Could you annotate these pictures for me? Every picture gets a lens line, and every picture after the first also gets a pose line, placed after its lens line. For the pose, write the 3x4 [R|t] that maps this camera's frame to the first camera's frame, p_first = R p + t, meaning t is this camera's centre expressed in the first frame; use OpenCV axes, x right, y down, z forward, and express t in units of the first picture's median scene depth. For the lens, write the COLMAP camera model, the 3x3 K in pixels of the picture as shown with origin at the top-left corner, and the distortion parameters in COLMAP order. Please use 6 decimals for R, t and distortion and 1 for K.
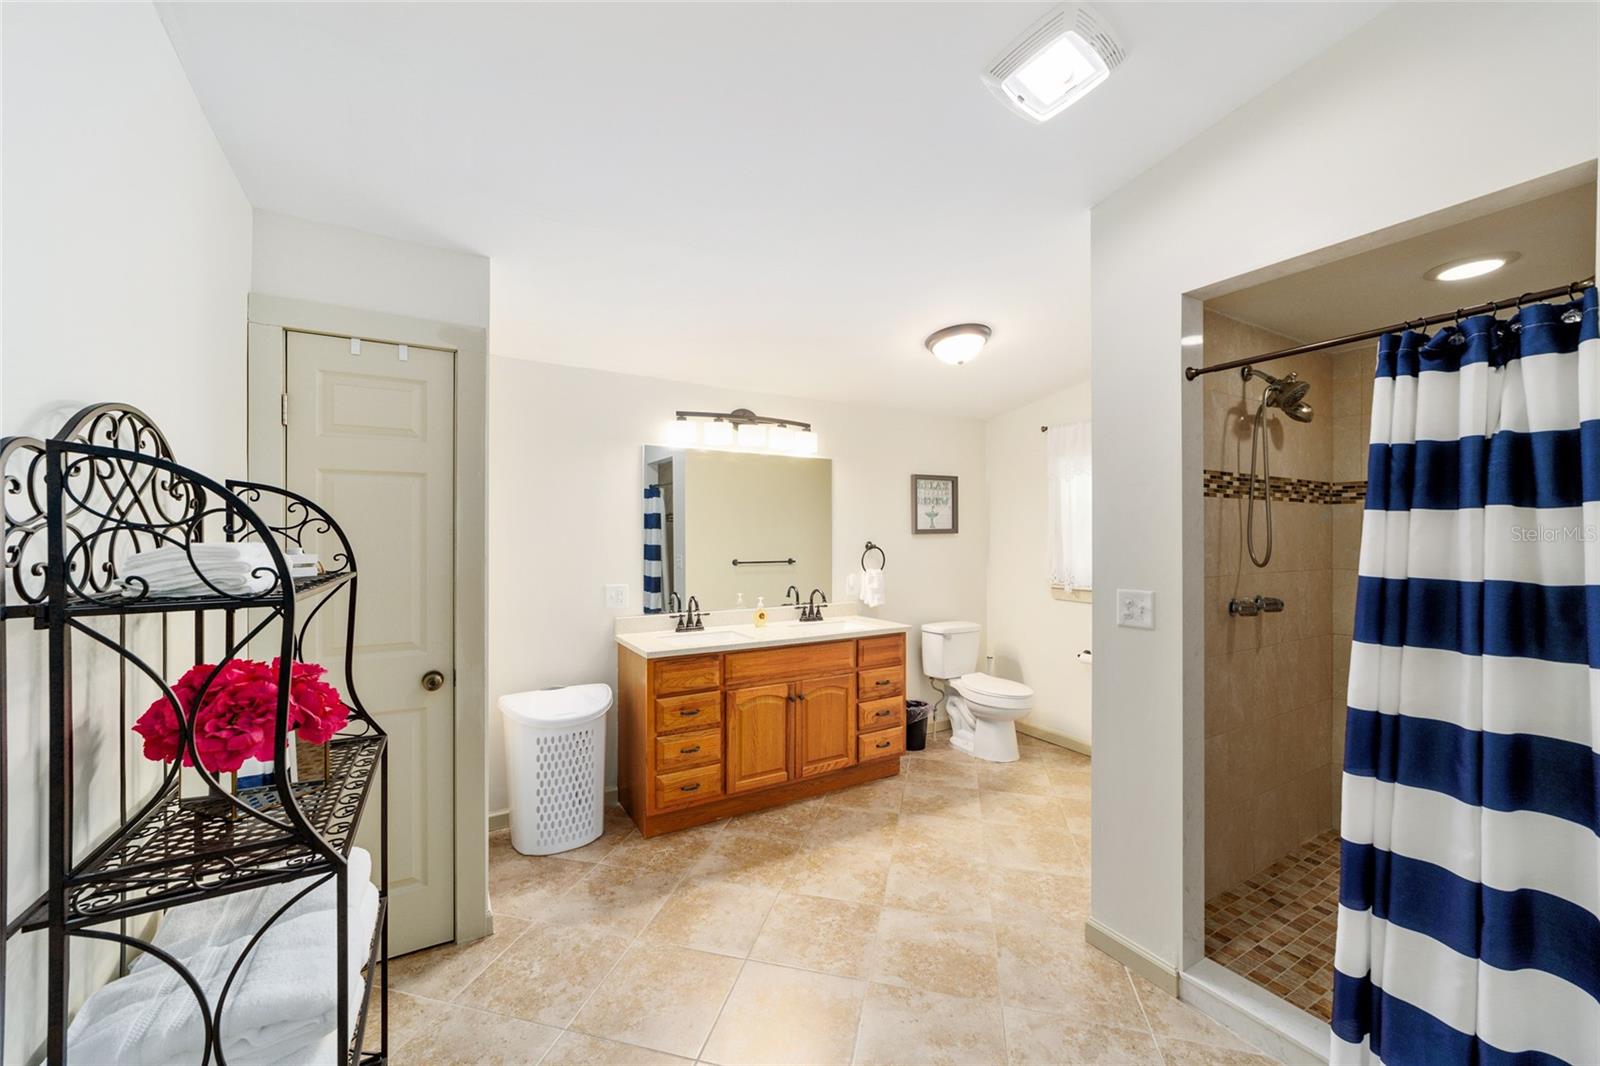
lens RADIAL K [[615.2, 0, 793.8], [0, 615.2, 533.0], [0, 0, 1]] dist [-0.016519, 0.009333]
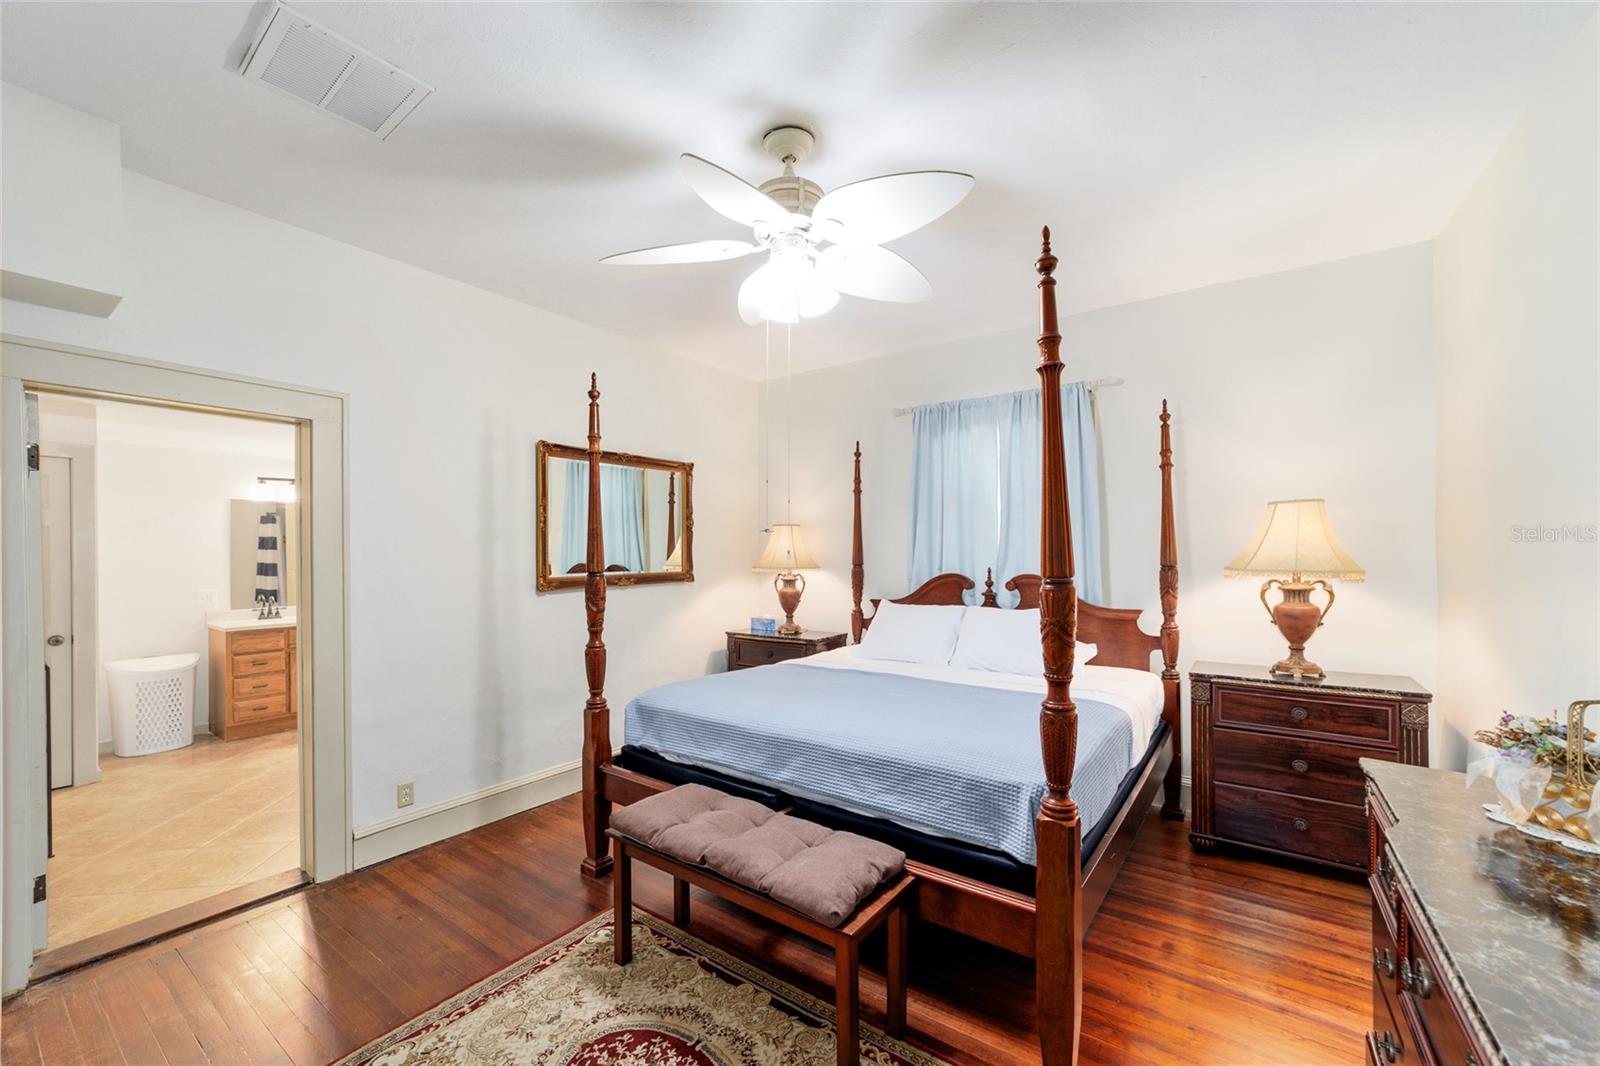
lens RADIAL K [[639.1, 0, 797.5], [0, 639.1, 552.1], [0, 0, 1]] dist [-0.016993, 0.011265]
pose [[0.922518, -0.006494, 0.385900, 0.515288], [0.003092, 0.999951, 0.009436, -0.023437], [-0.385942, -0.007512, 0.922493, -1.155571]]
